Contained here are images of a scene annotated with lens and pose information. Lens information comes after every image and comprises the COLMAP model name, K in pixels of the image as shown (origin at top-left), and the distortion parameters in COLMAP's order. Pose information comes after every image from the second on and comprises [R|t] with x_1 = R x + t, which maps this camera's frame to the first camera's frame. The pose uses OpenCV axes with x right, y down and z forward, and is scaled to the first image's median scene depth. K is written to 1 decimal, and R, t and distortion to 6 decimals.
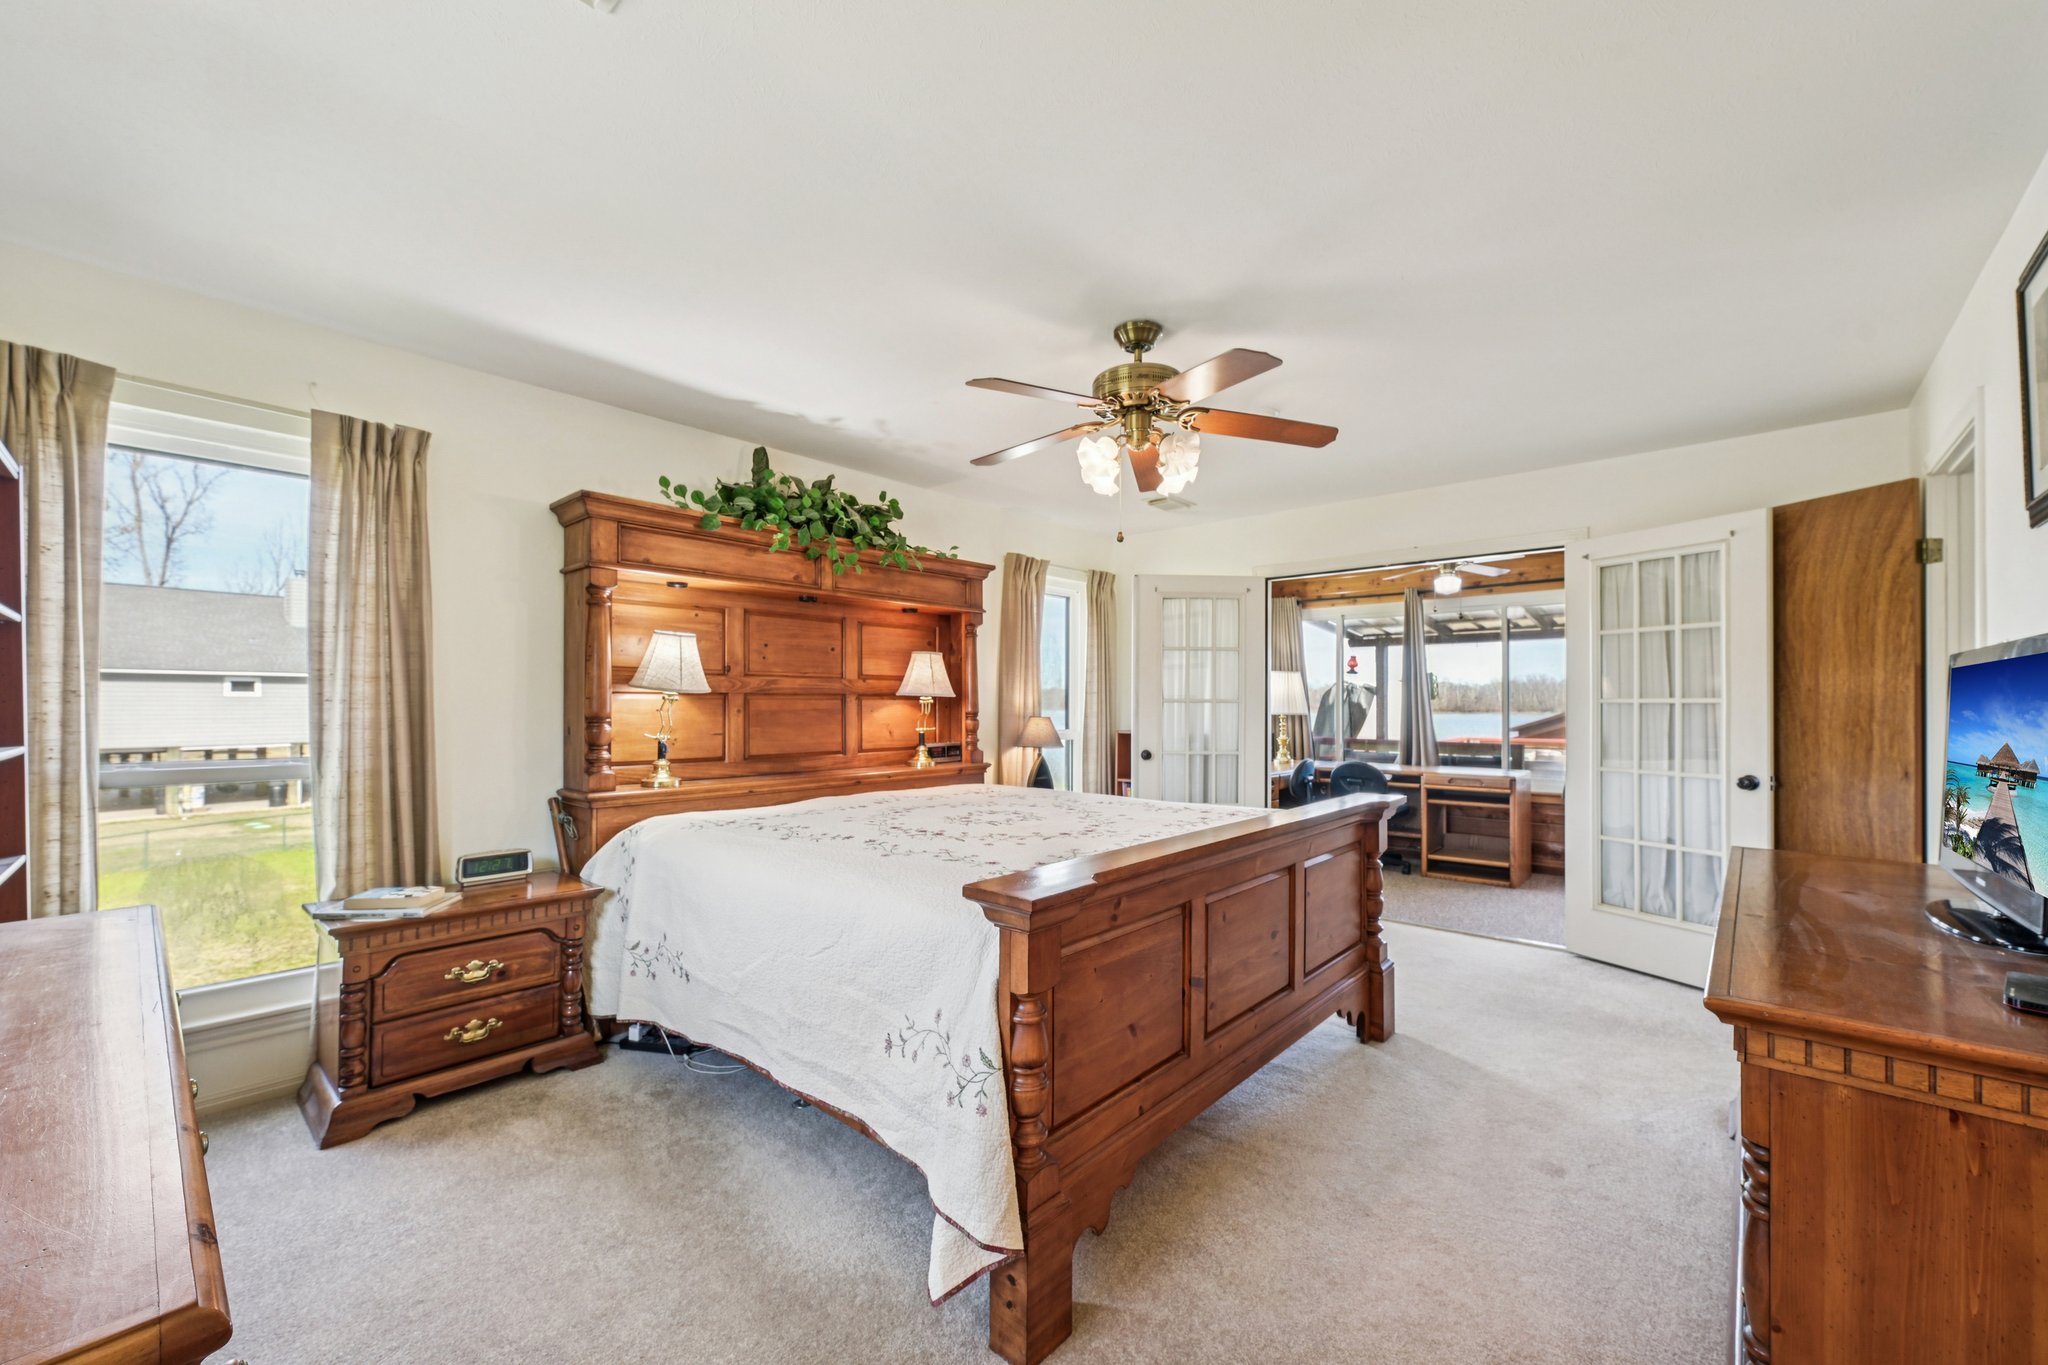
lens RADIAL K [[803.6, 0, 1020.8], [0, 803.6, 688.2], [0, 0, 1]] dist [0.000479, 0.000041]
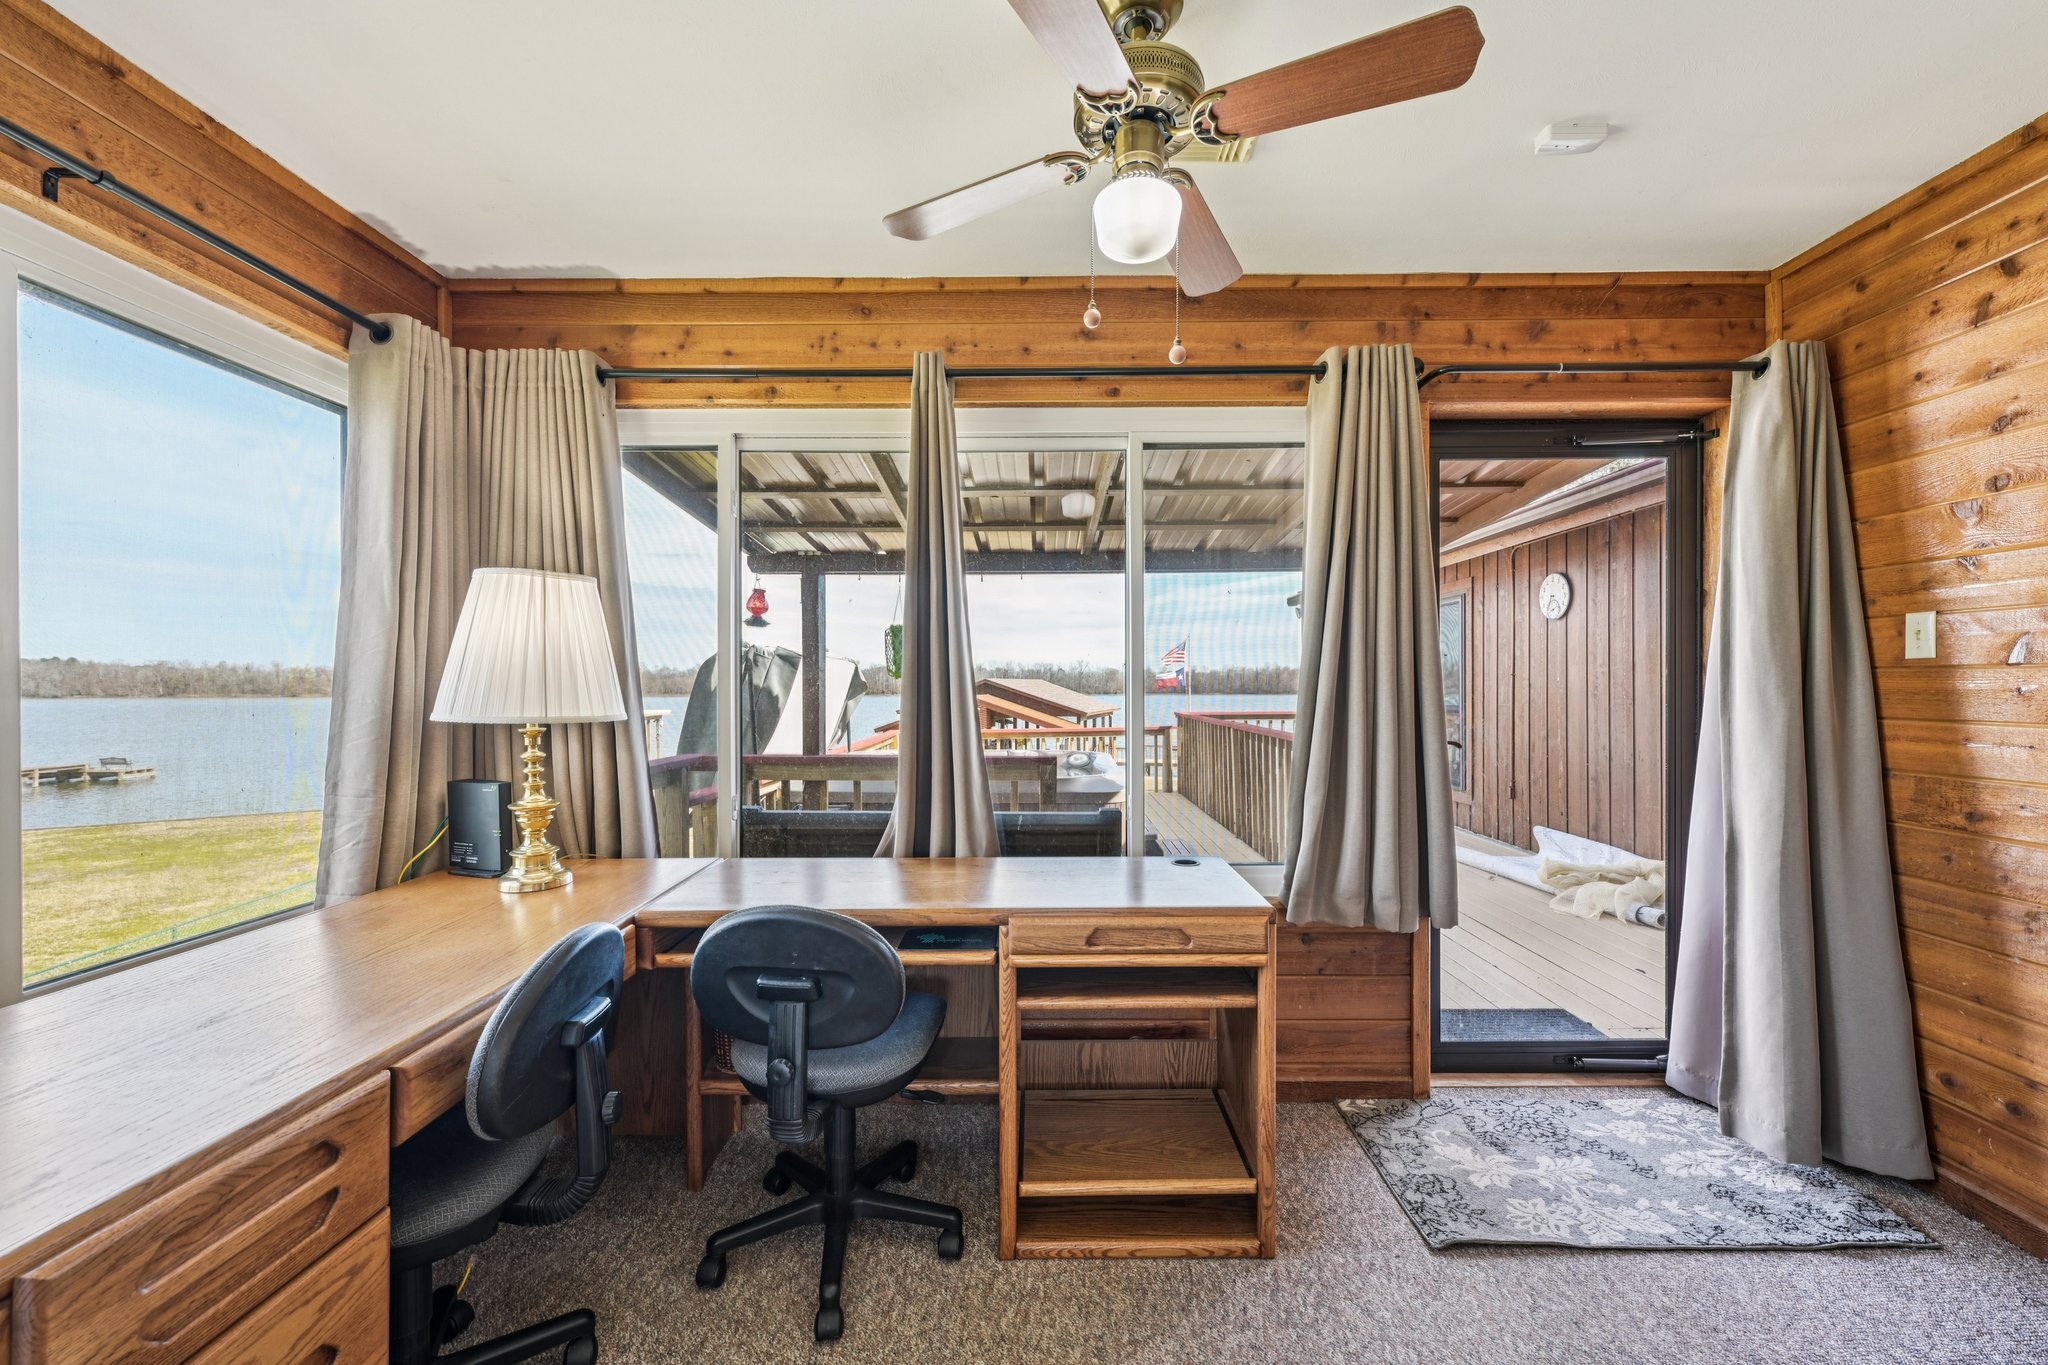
lens RADIAL K [[803.6, 0, 1020.8], [0, 803.6, 688.2], [0, 0, 1]] dist [0.000479, 0.000041]
pose [[0.751307, -0.003681, 0.659942, 0.212691], [-0.005555, 0.999914, 0.011901, 0.012990], [-0.659929, -0.012607, 0.751222, 0.531533]]
